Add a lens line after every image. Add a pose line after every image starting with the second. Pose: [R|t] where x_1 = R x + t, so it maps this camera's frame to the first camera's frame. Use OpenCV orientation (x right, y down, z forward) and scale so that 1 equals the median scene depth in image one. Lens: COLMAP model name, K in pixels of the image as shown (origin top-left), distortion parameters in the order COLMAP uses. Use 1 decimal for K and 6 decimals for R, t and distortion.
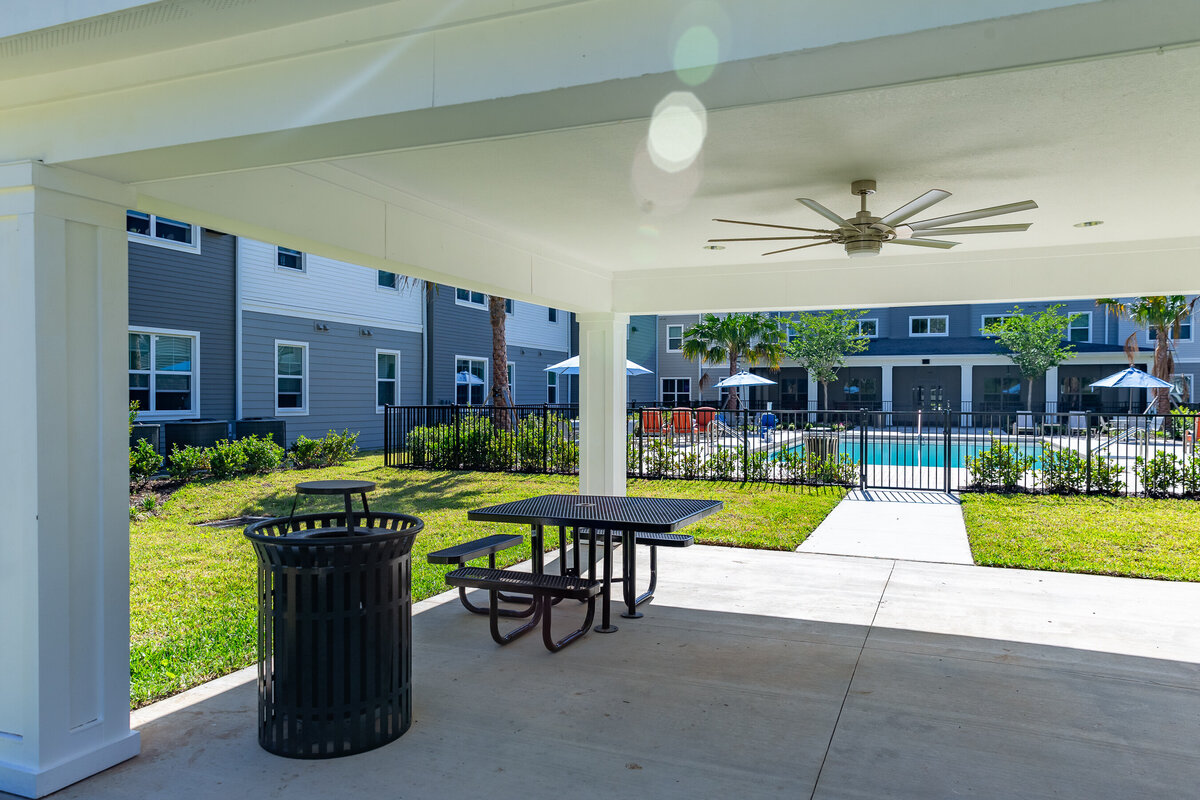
lens RADIAL K [[824.8, 0, 605.2], [0, 824.8, 406.1], [0, 0, 1]] dist [0.016510, -0.007235]
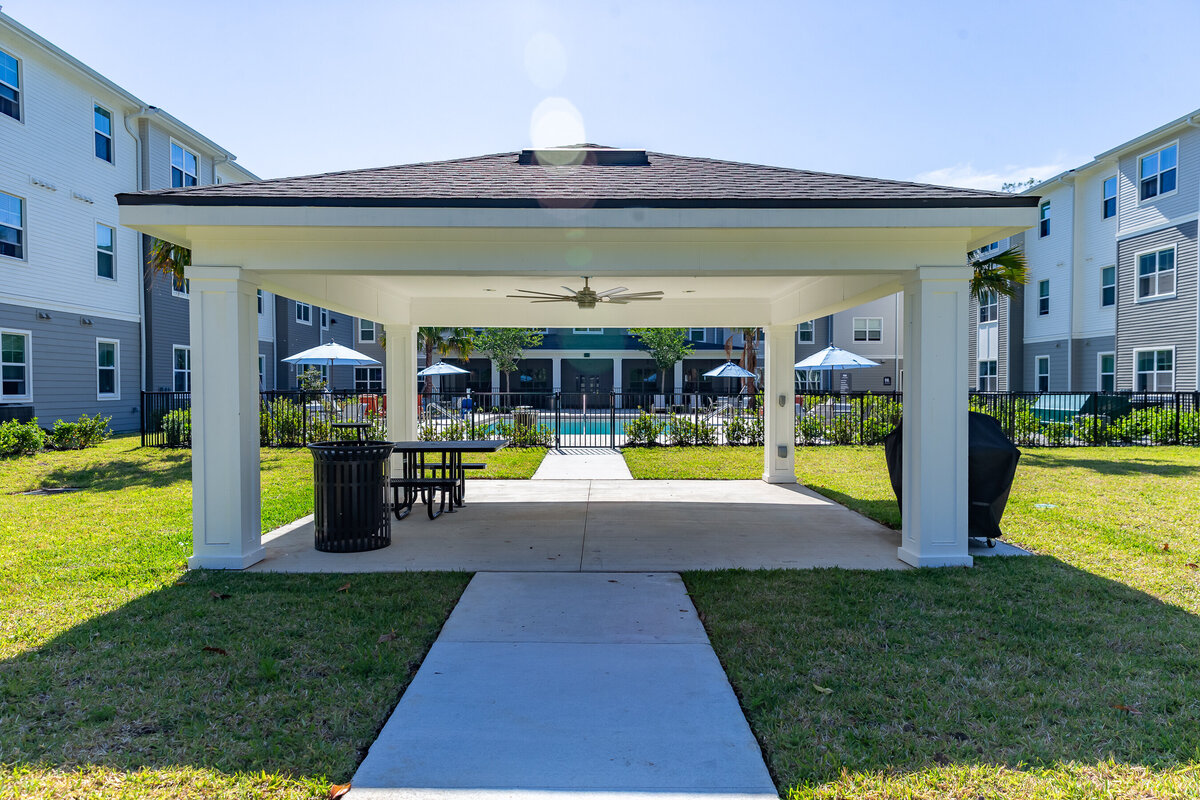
lens RADIAL K [[824.8, 0, 605.2], [0, 824.8, 406.1], [0, 0, 1]] dist [0.016510, -0.007235]
pose [[0.919837, -0.012122, 0.392113, -0.110926], [0.006828, 0.999866, 0.014893, 0.005450], [-0.392241, -0.011022, 0.919797, -0.219266]]
